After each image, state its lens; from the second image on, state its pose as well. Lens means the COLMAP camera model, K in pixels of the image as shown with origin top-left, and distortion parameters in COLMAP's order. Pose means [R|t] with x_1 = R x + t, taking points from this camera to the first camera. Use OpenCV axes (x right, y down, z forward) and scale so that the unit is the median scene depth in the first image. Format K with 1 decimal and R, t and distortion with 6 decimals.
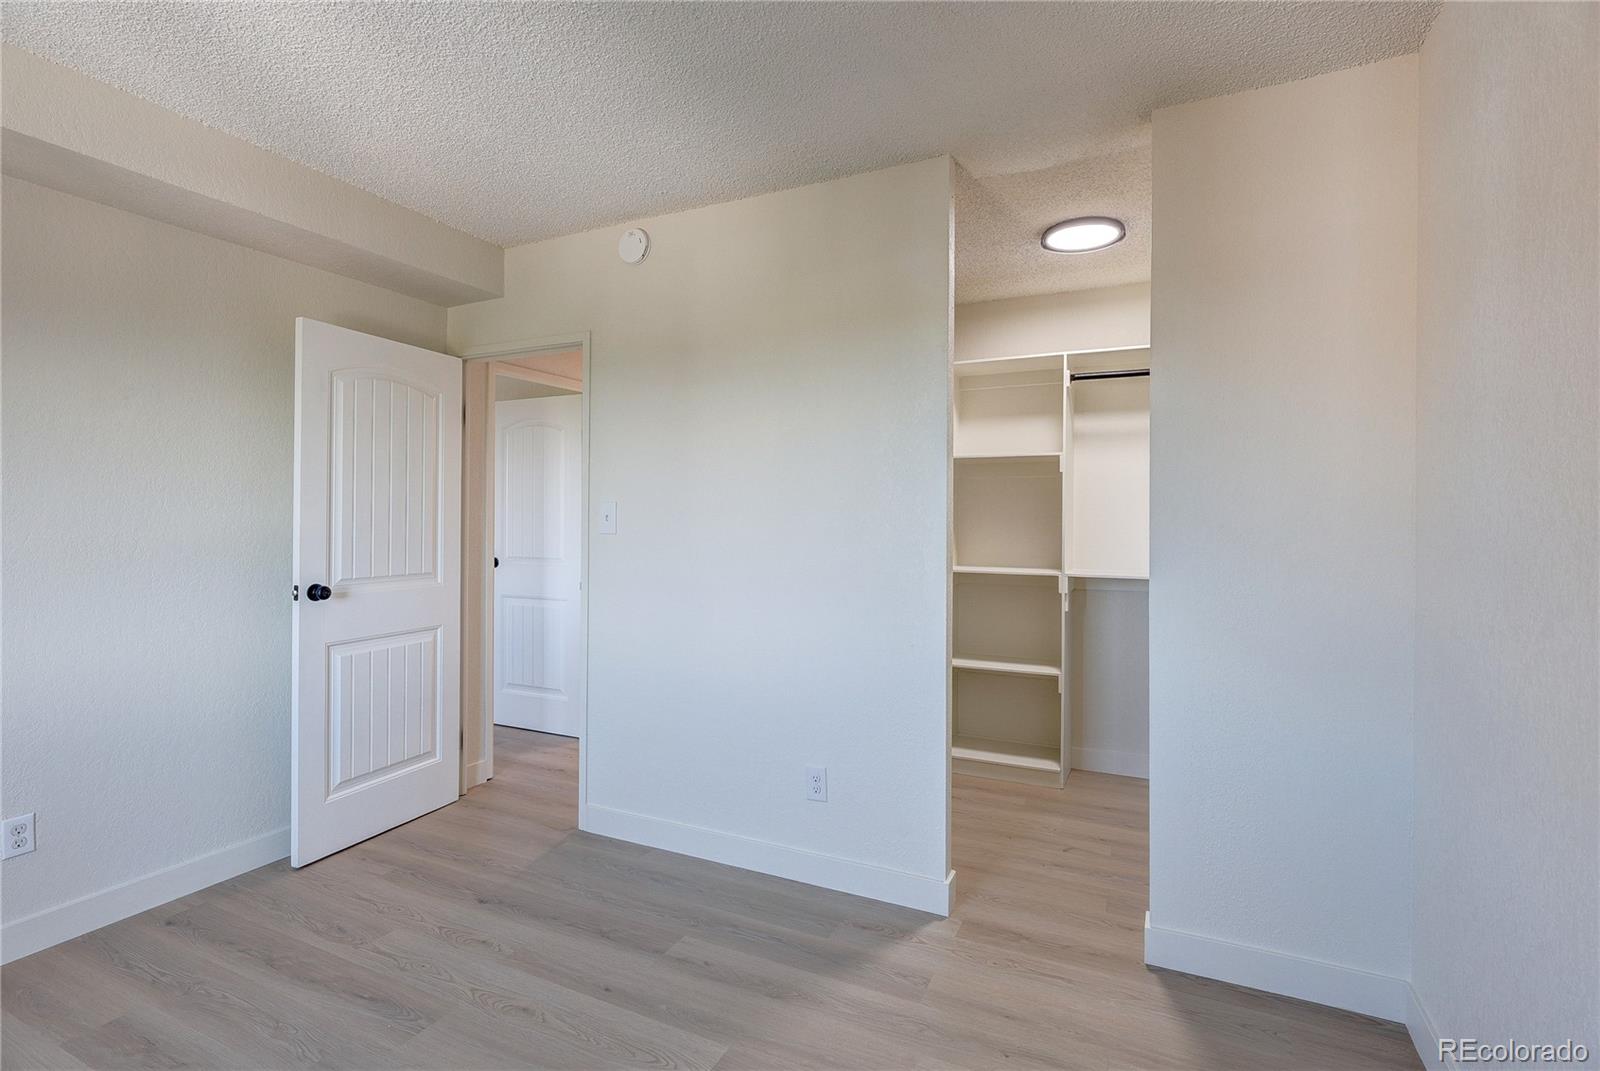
lens RADIAL K [[746.5, 0, 787.8], [0, 746.5, 519.4], [0, 0, 1]] dist [-0.011213, 0.003250]
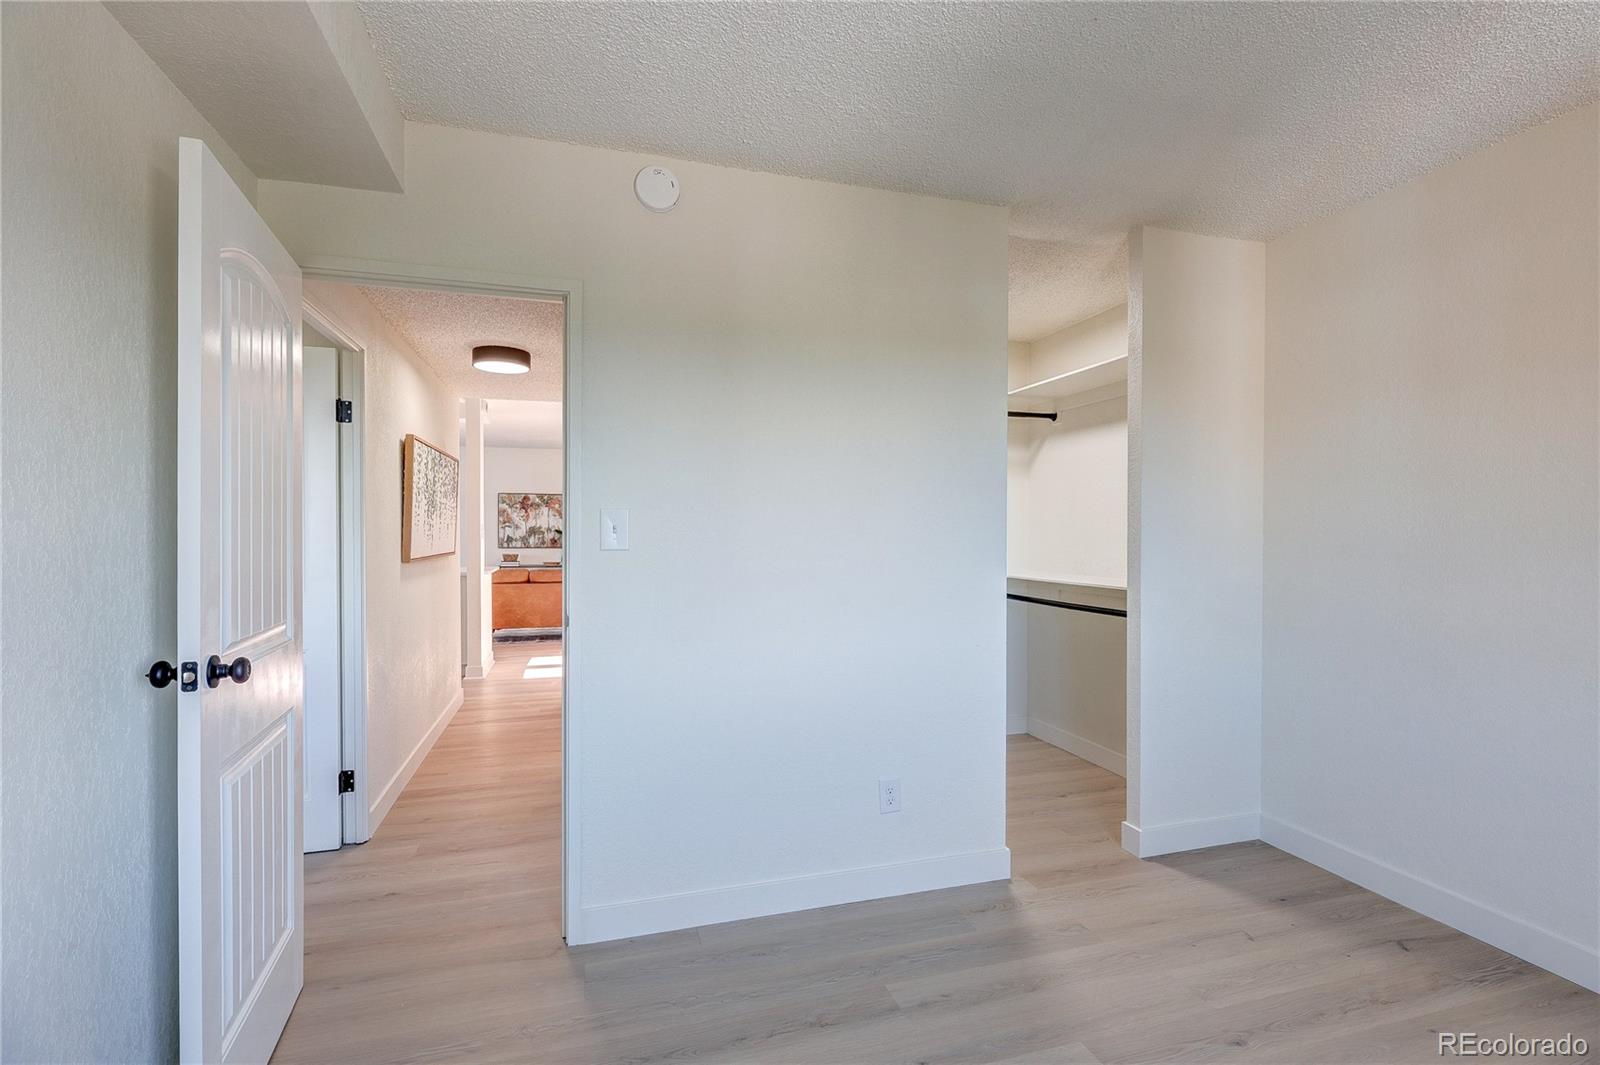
lens RADIAL K [[746.5, 0, 791.9], [0, 746.5, 543.6], [0, 0, 1]] dist [-0.011213, 0.003250]
pose [[0.734521, -0.012901, 0.678464, -0.622495], [0.002838, 0.999869, 0.015939, 0.000355], [-0.678581, -0.009782, 0.734461, 0.304977]]
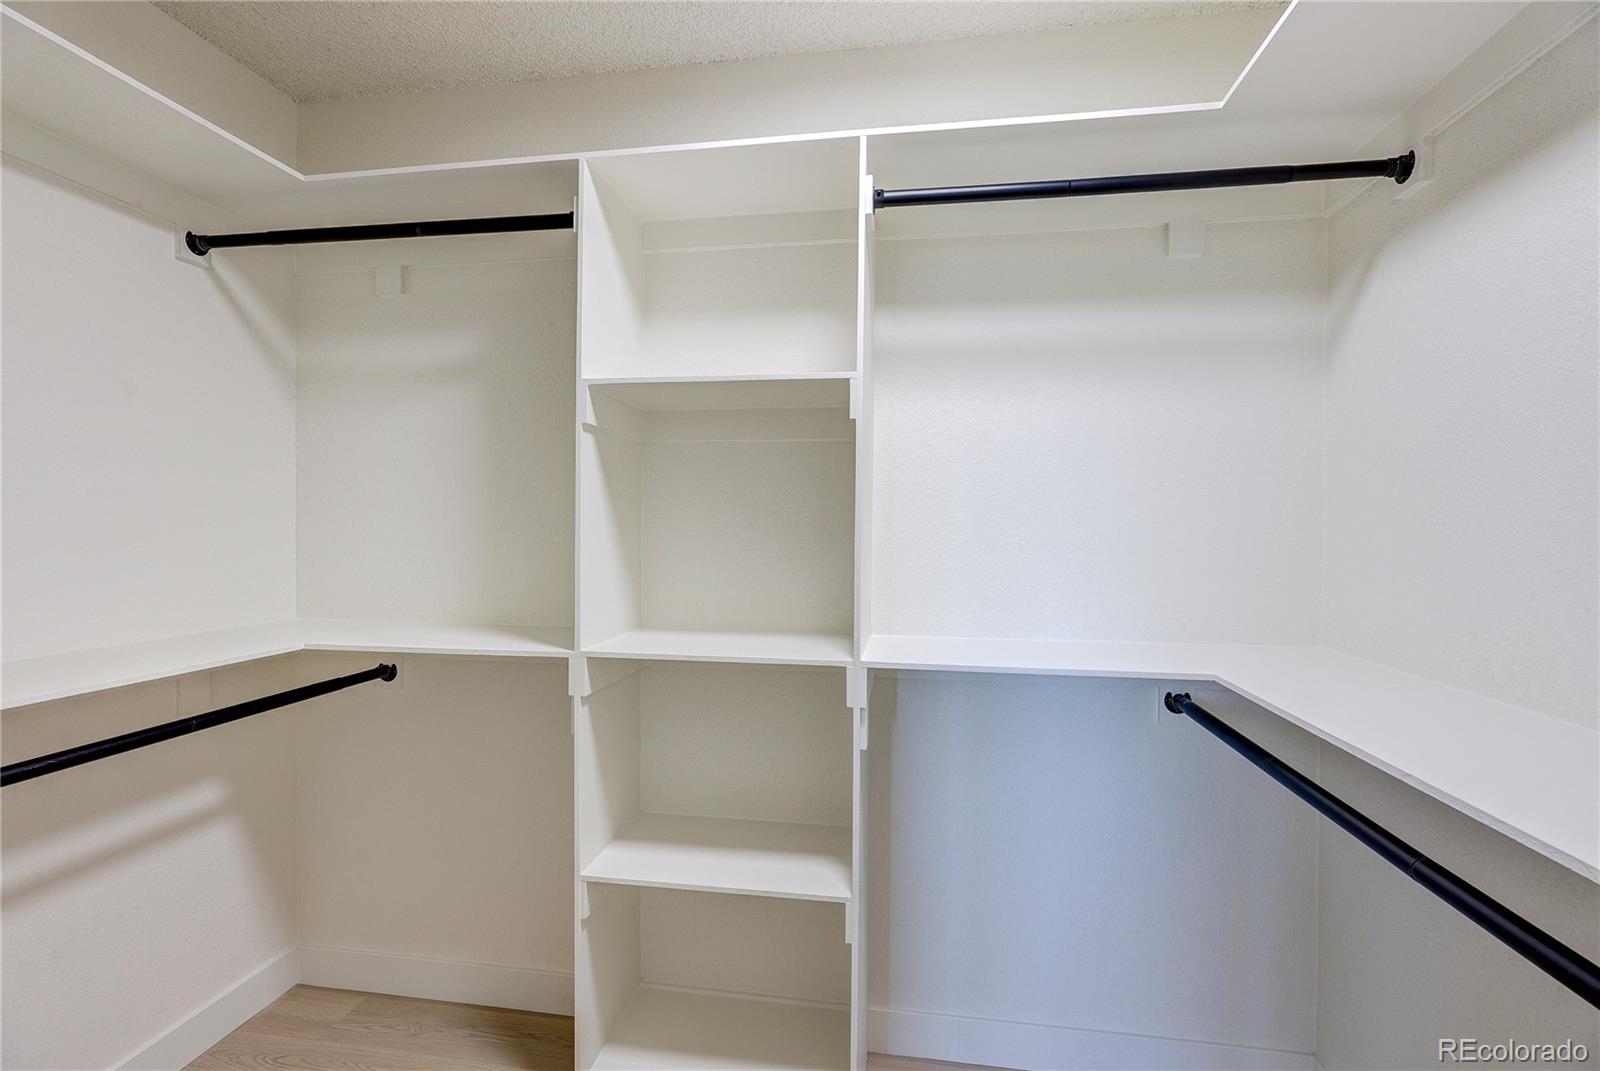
lens RADIAL K [[746.5, 0, 801.8], [0, 746.5, 535.0], [0, 0, 1]] dist [-0.011213, 0.003250]
pose [[0.958610, 0.000099, 0.284722, 0.254747], [-0.001441, 0.999989, 0.004503, -0.009131], [-0.284719, -0.004727, 0.958599, 0.700992]]
